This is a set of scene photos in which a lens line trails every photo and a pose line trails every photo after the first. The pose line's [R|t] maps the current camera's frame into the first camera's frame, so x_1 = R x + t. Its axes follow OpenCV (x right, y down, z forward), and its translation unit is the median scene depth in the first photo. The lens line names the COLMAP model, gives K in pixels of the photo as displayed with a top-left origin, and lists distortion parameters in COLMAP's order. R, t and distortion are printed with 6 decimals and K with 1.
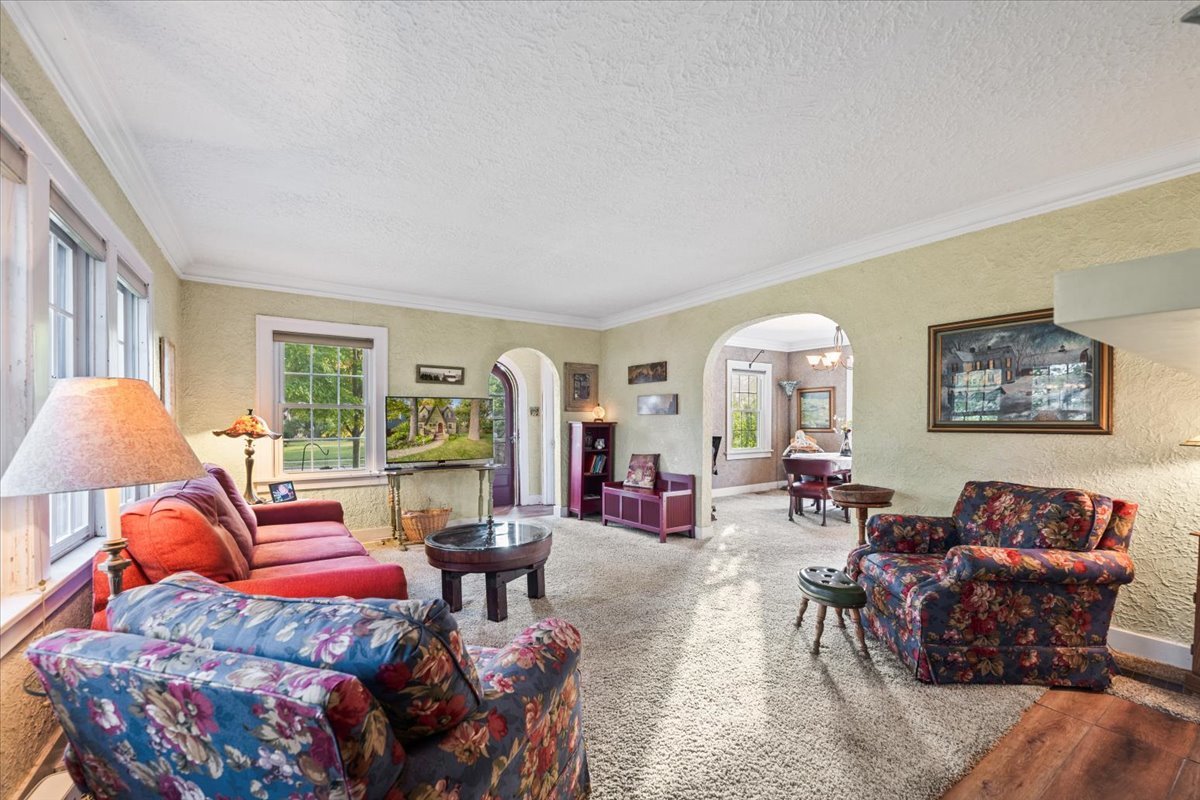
lens RADIAL K [[489.5, 0, 589.5], [0, 489.5, 428.3], [0, 0, 1]] dist [0.001238, 0.000025]
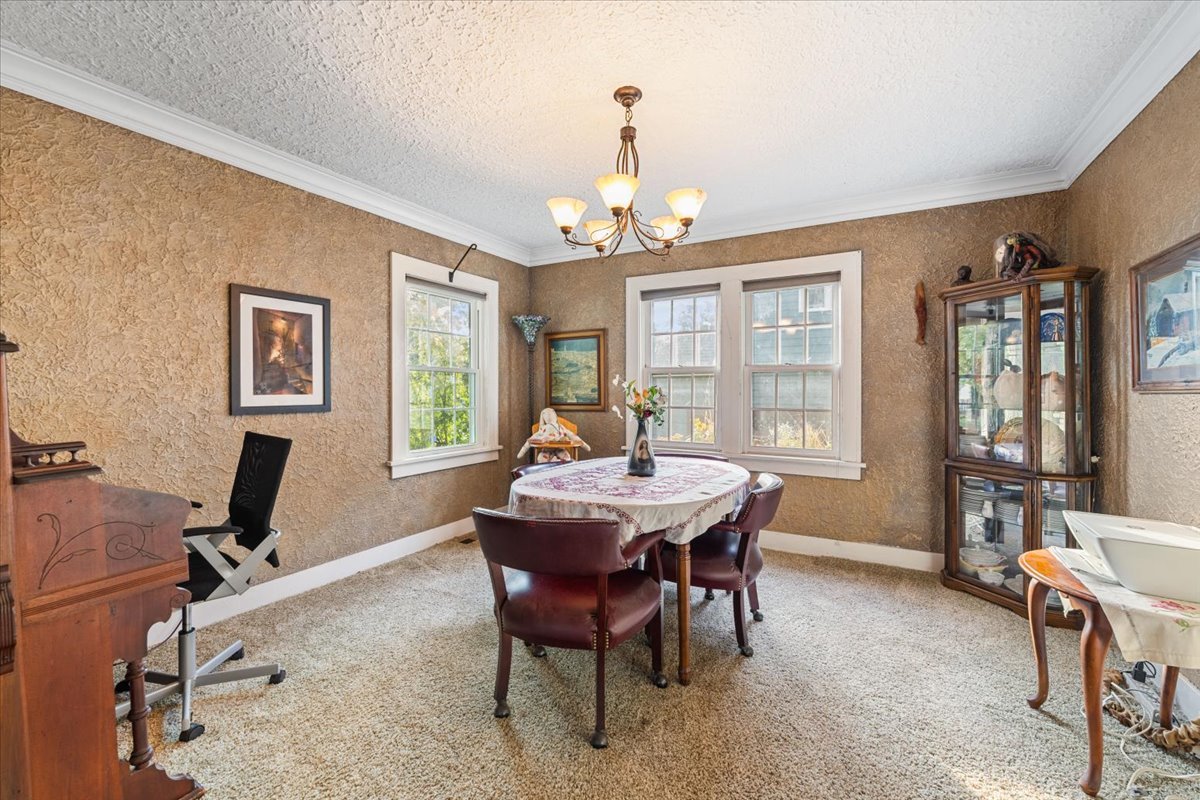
lens RADIAL K [[489.5, 0, 599.1], [0, 489.5, 395.9], [0, 0, 1]] dist [0.001238, 0.000025]
pose [[0.889644, -0.005206, 0.456626, 0.235692], [0.009827, 0.999922, -0.007746, -0.004407], [-0.456550, 0.011379, 0.889625, 0.501548]]
